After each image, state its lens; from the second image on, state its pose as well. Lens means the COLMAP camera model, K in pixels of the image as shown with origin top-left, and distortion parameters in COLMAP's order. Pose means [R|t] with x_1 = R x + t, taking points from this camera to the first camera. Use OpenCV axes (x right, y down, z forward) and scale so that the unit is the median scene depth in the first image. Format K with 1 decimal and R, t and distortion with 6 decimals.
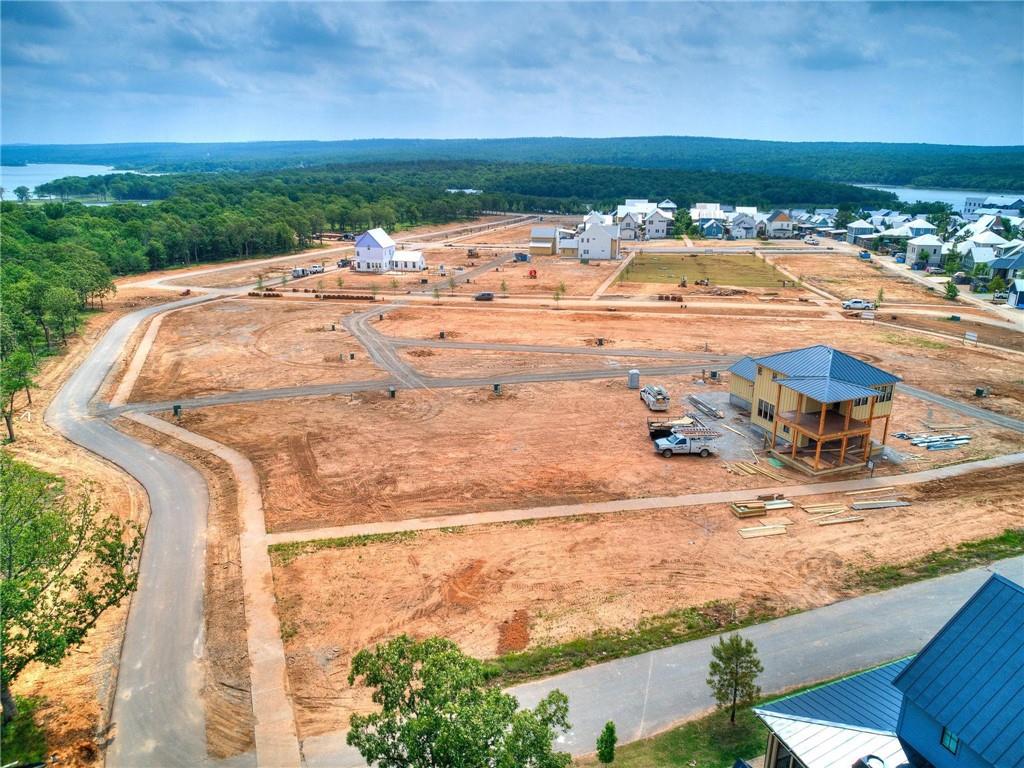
lens RADIAL K [[732.3, 0, 516.0], [0, 732.3, 384.6], [0, 0, 1]] dist [-0.062963, 0.046535]
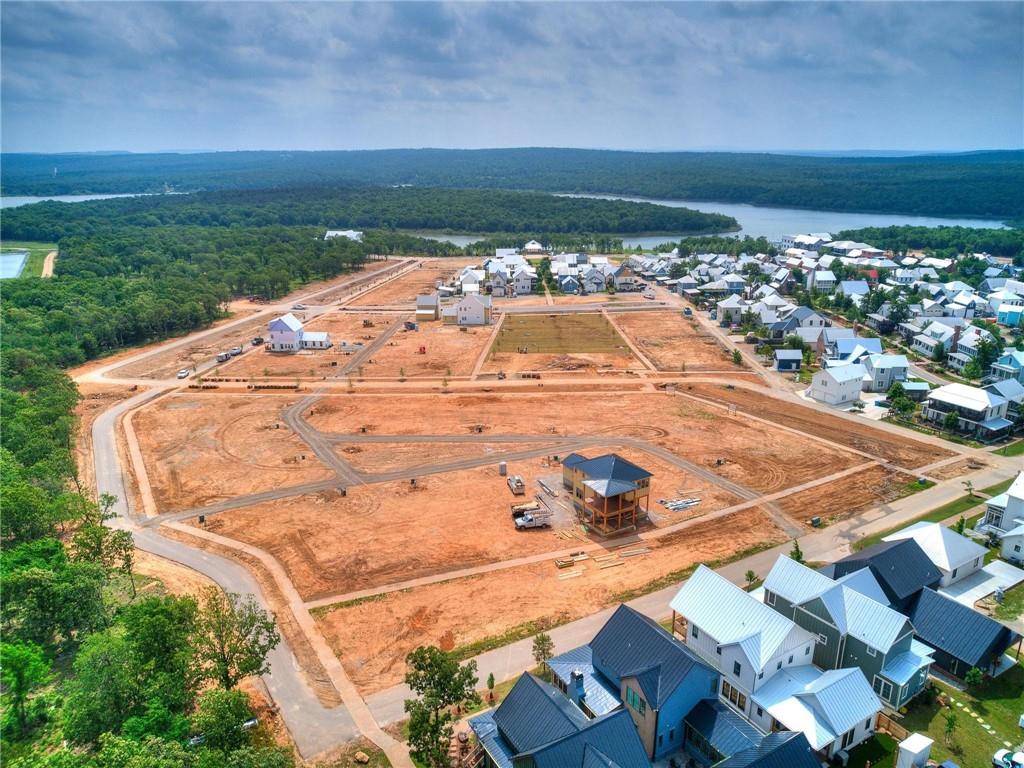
lens RADIAL K [[732.3, 0, 516.0], [0, 732.3, 384.6], [0, 0, 1]] dist [-0.062963, 0.046535]
pose [[0.985629, -0.054877, 0.159762, -0.019975], [0.055858, 0.998437, -0.001652, -0.077381], [-0.159421, 0.010553, 0.987154, -0.222480]]
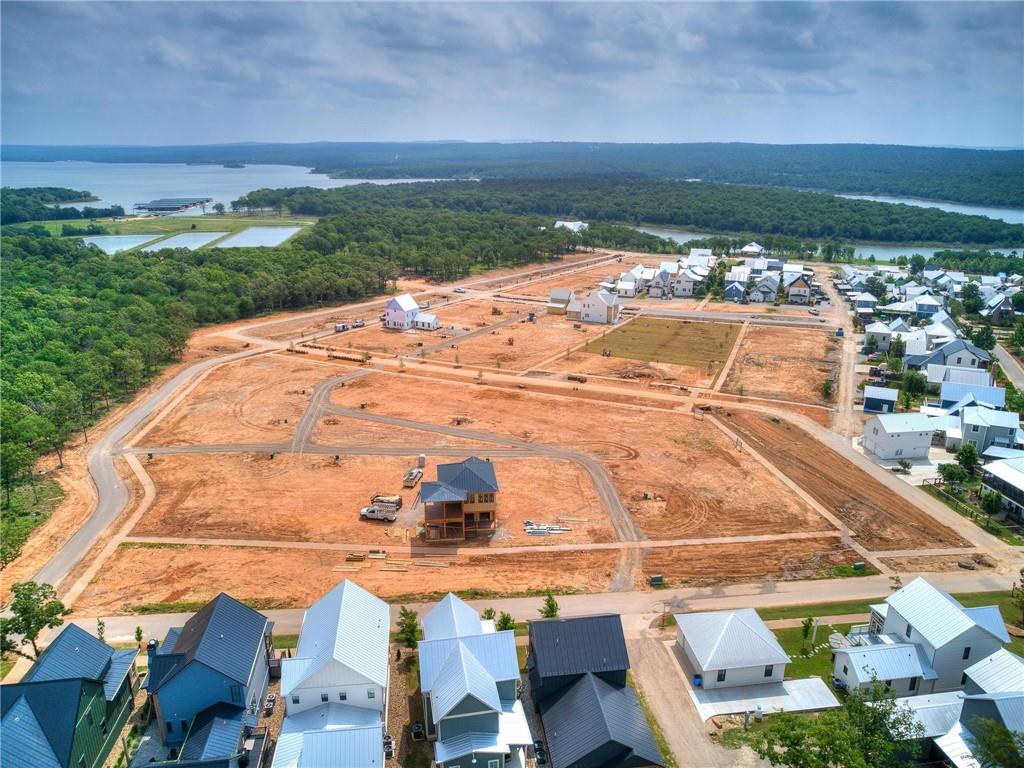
lens RADIAL K [[732.3, 0, 516.0], [0, 732.3, 384.6], [0, 0, 1]] dist [-0.062963, 0.046535]
pose [[0.970591, 0.077270, -0.227995, 0.301644], [-0.076689, 0.996990, 0.011422, -0.086928], [0.228191, 0.006399, 0.973595, -0.196661]]
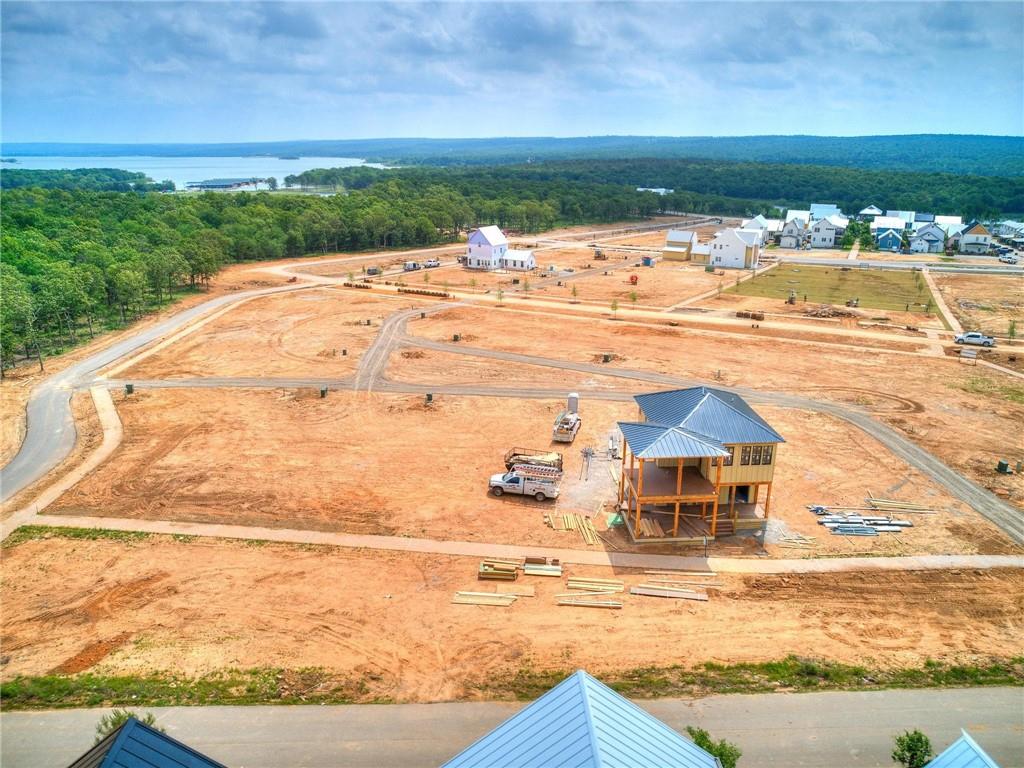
lens RADIAL K [[732.3, 0, 516.0], [0, 732.3, 384.6], [0, 0, 1]] dist [-0.062963, 0.046535]
pose [[0.952356, 0.095452, -0.289668, 0.154801], [-0.094366, 0.995379, 0.017748, -0.017521], [0.290024, 0.010432, 0.956963, 0.048063]]
